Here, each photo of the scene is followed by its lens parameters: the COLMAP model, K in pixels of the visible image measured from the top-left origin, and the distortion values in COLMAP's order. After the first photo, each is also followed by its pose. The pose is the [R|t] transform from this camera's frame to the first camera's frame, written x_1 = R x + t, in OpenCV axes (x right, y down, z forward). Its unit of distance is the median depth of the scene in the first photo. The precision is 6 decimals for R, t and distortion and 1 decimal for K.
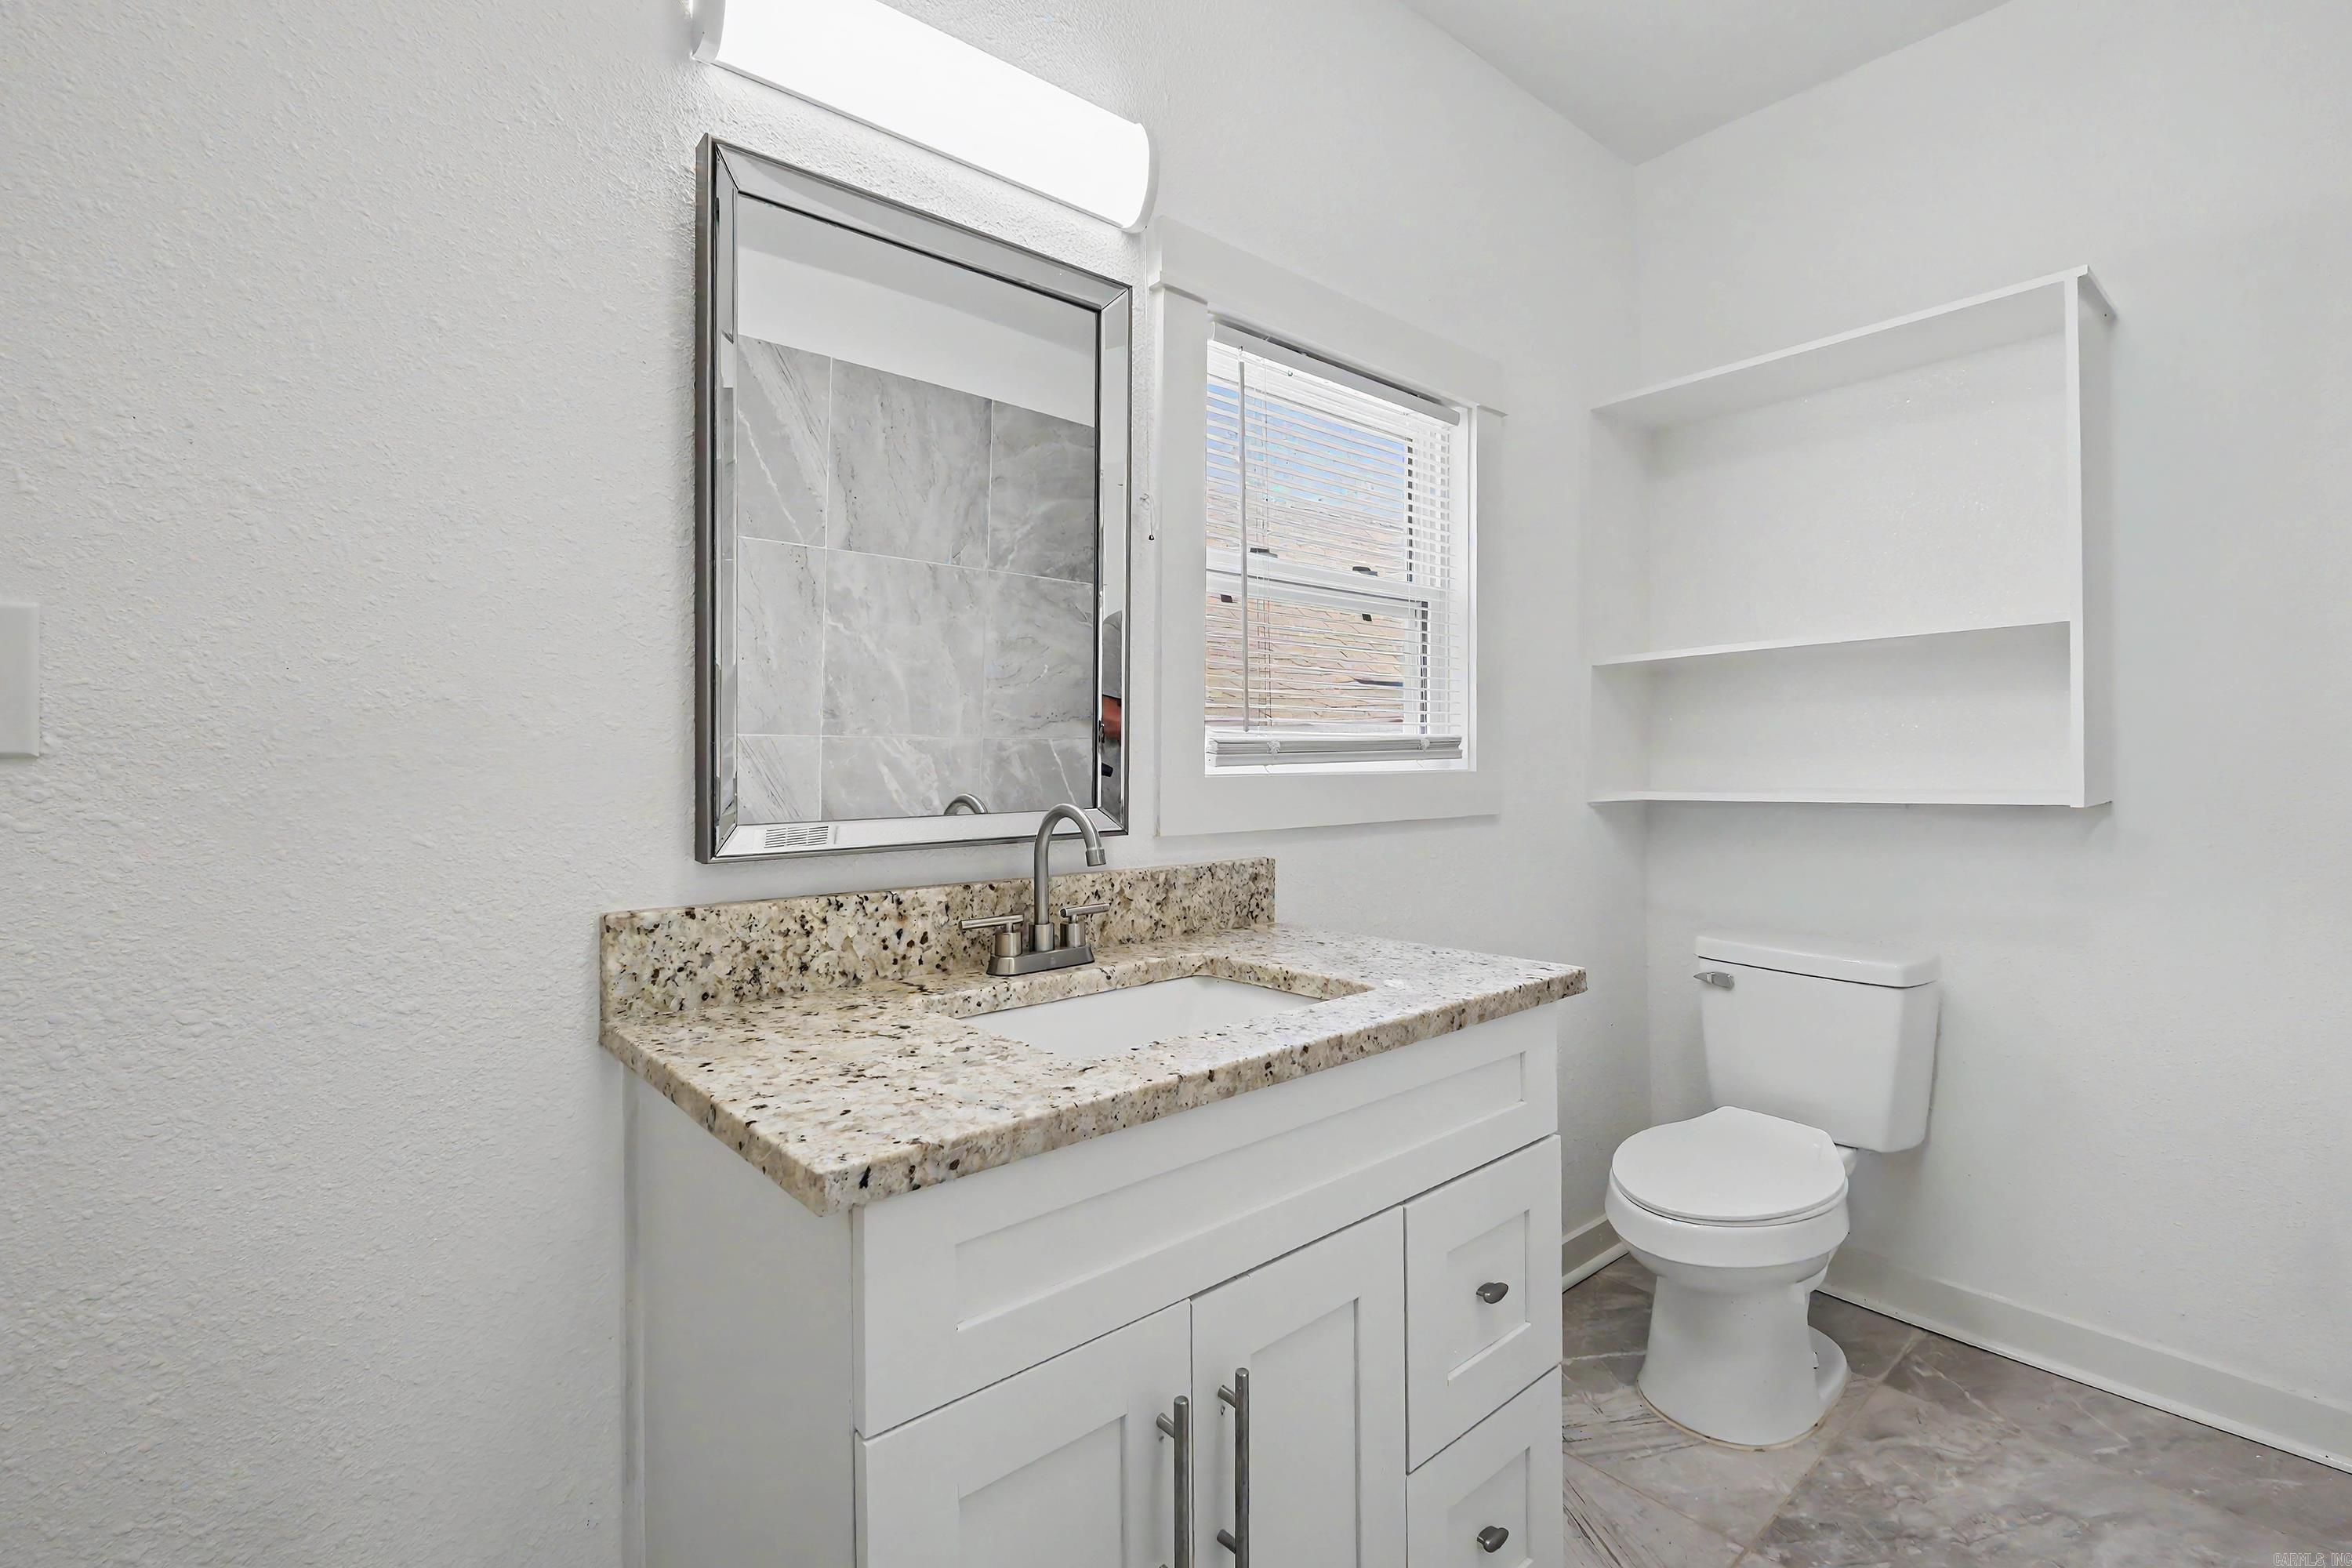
lens RADIAL K [[1026.5, 0, 1177.3], [0, 1026.5, 773.5], [0, 0, 1]] dist [-0.006229, 0.000474]
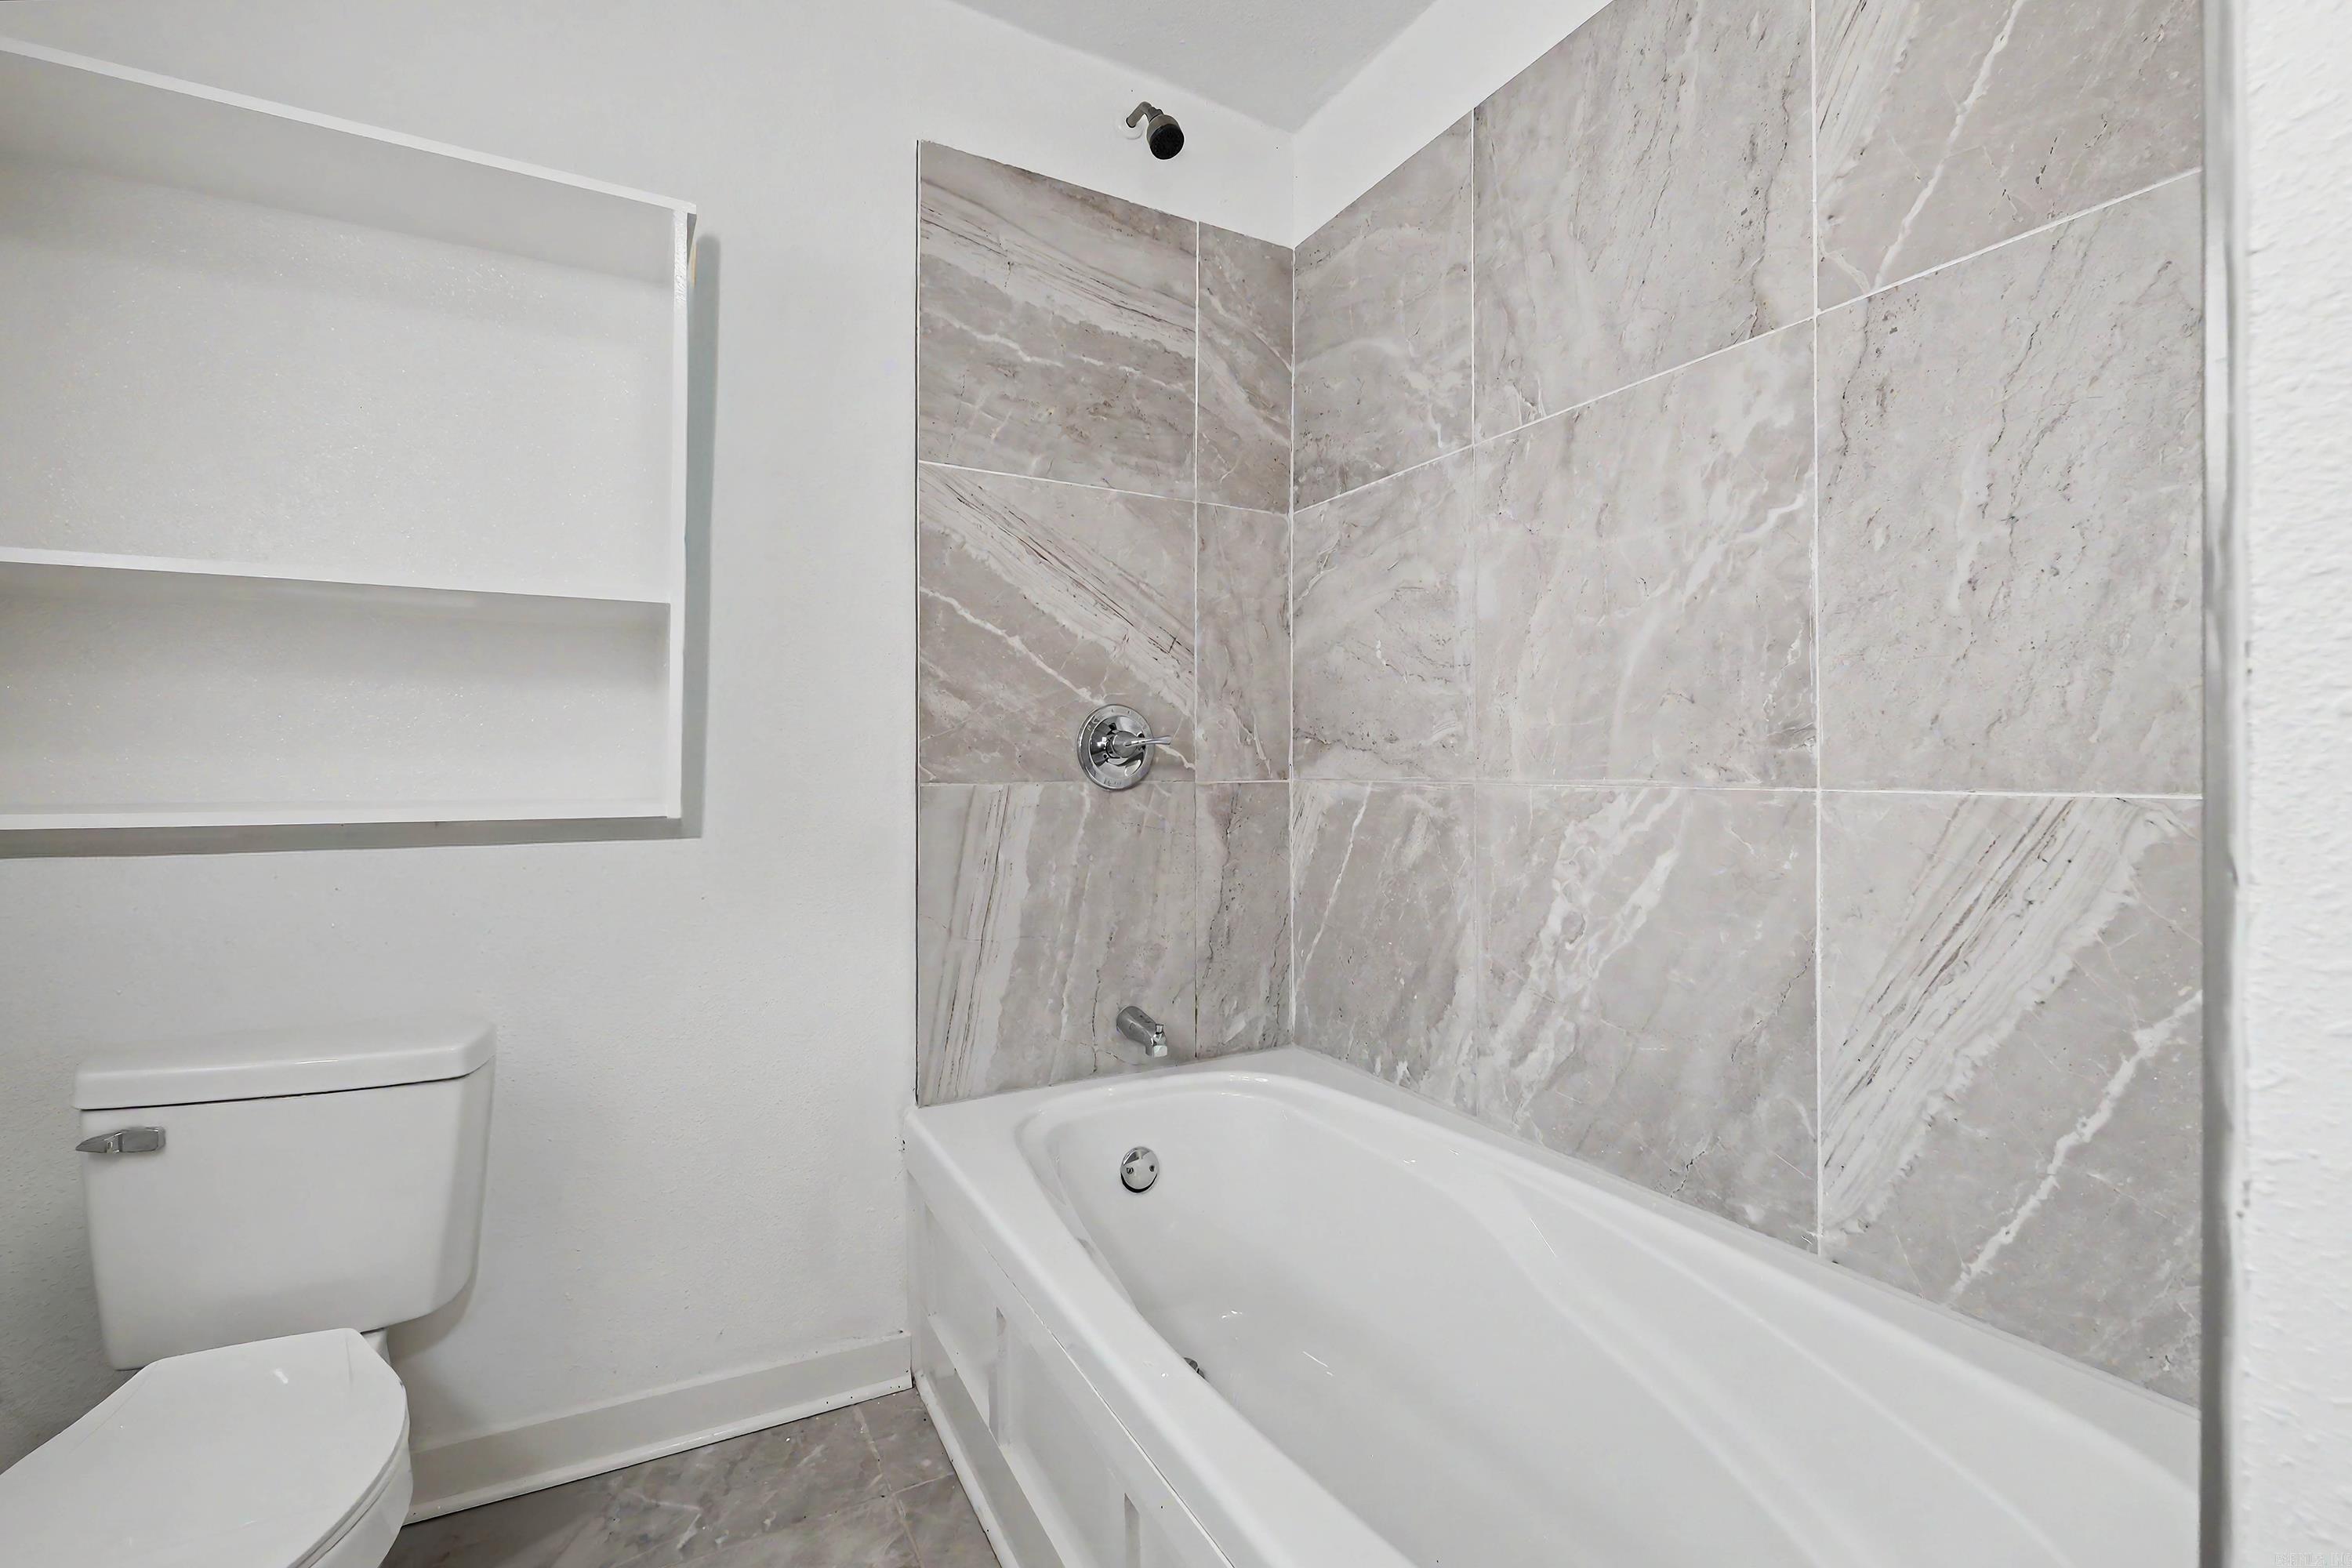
lens RADIAL K [[1026.5, 0, 1185.8], [0, 1026.5, 781.4], [0, 0, 1]] dist [-0.006229, 0.000474]
pose [[0.199149, 0.011279, 0.979904, 0.100229], [-0.001797, 0.999936, -0.011145, 0.008058], [-0.979968, 0.000459, 0.199156, 0.355007]]
